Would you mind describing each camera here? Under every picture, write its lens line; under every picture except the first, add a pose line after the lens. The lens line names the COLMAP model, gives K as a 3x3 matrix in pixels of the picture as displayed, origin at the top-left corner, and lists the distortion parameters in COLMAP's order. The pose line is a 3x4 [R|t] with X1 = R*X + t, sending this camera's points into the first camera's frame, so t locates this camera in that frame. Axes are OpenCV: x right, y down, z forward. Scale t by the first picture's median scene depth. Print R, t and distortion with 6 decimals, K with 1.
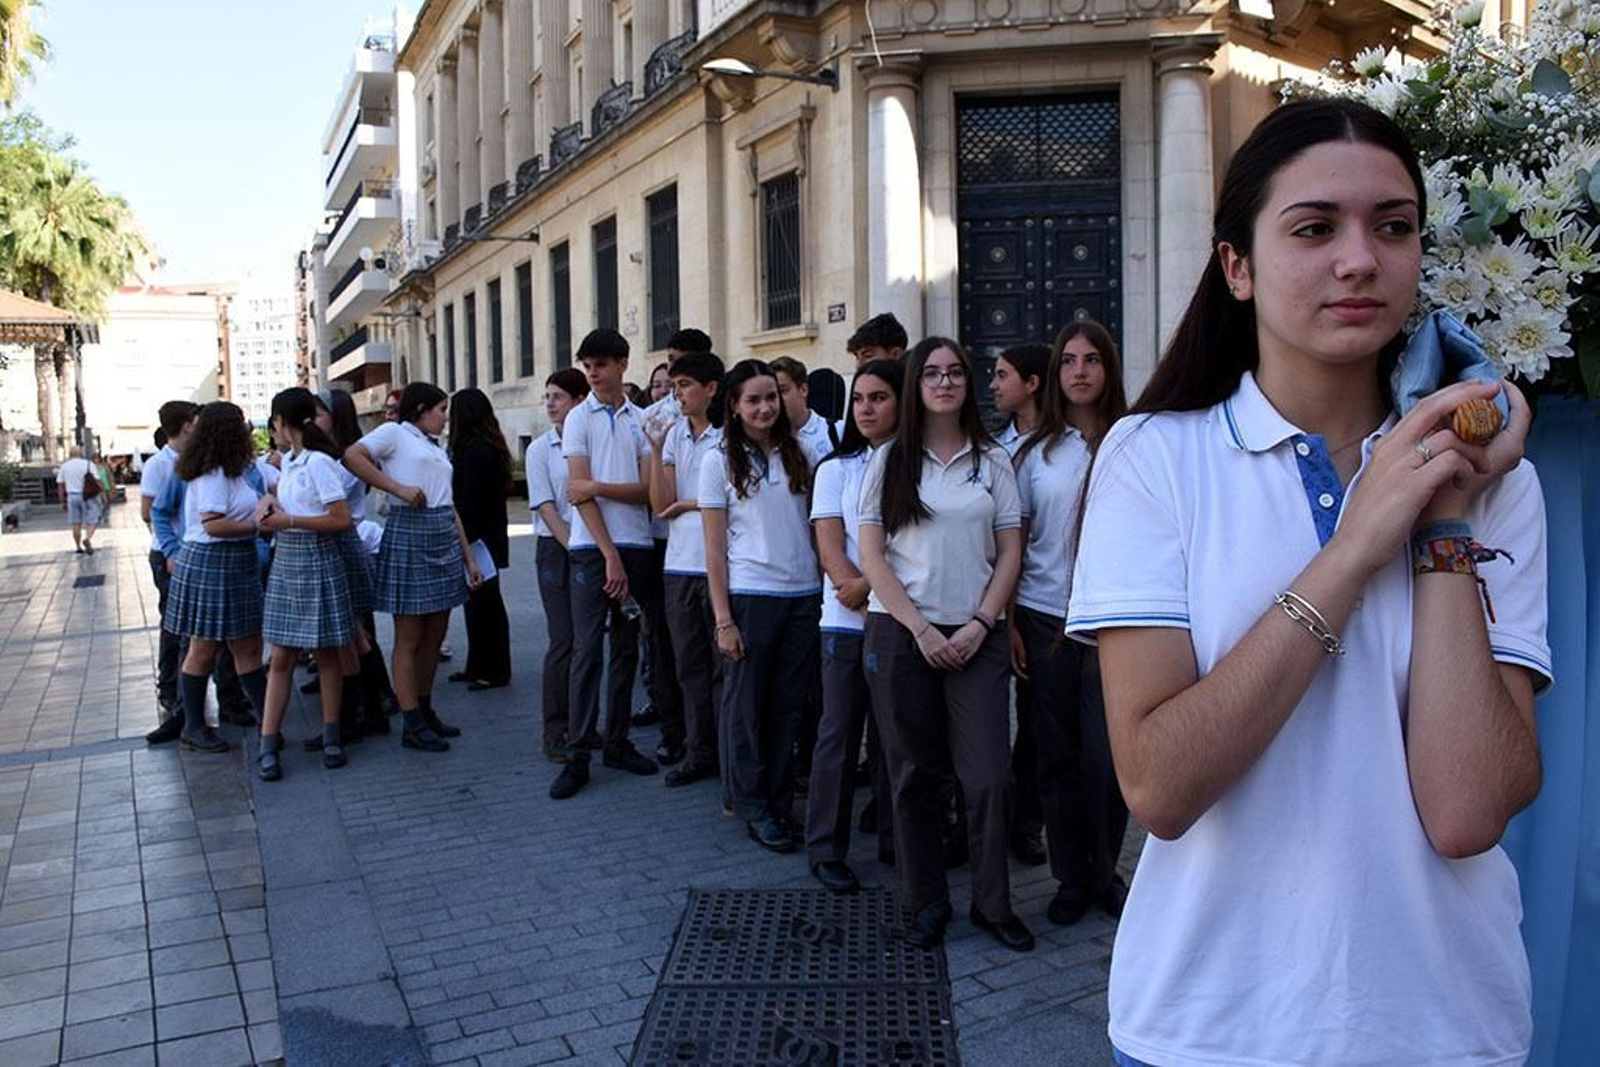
lens RADIAL K [[1250.0, 0, 798.5], [0, 1250.0, 540.1], [0, 0, 1]] dist [-0.147220, 0.098820]
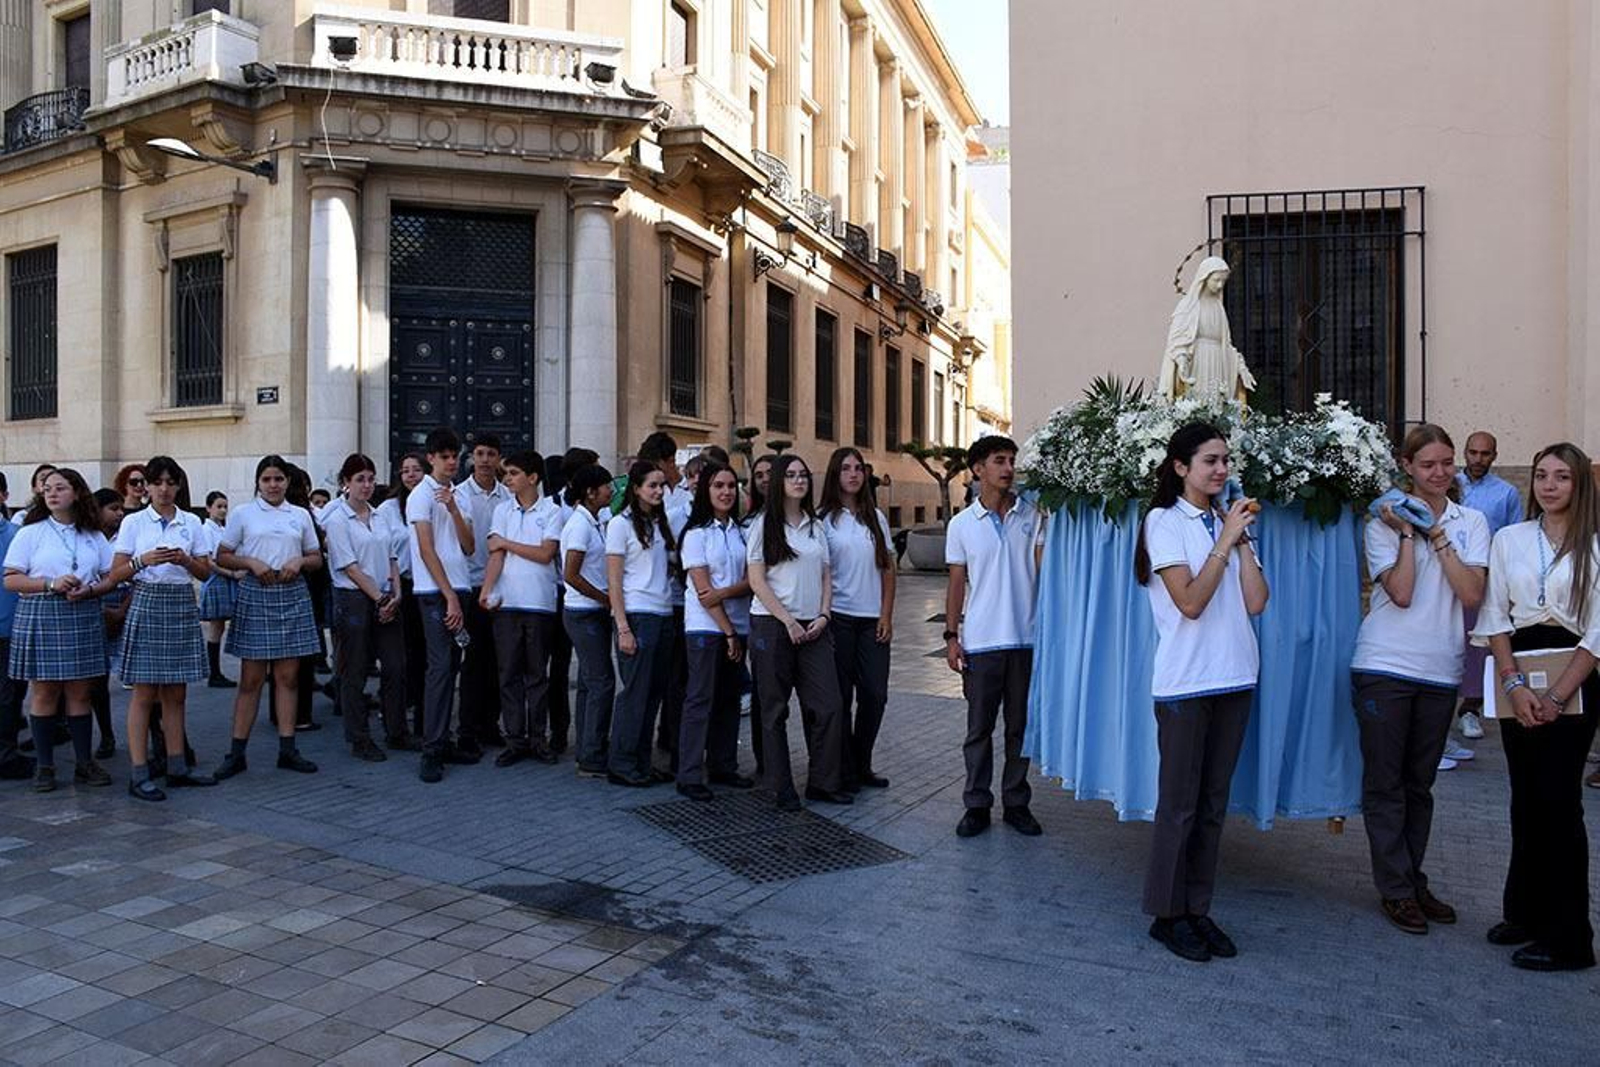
lens RADIAL K [[1250.0, 0, 803.4], [0, 1250.0, 550.3], [0, 0, 1]] dist [-0.147220, 0.098820]
pose [[0.834989, -0.000843, 0.550266, -0.153363], [0.032419, 0.998337, -0.047664, 0.009818], [-0.549311, 0.057638, 0.833628, -0.084568]]
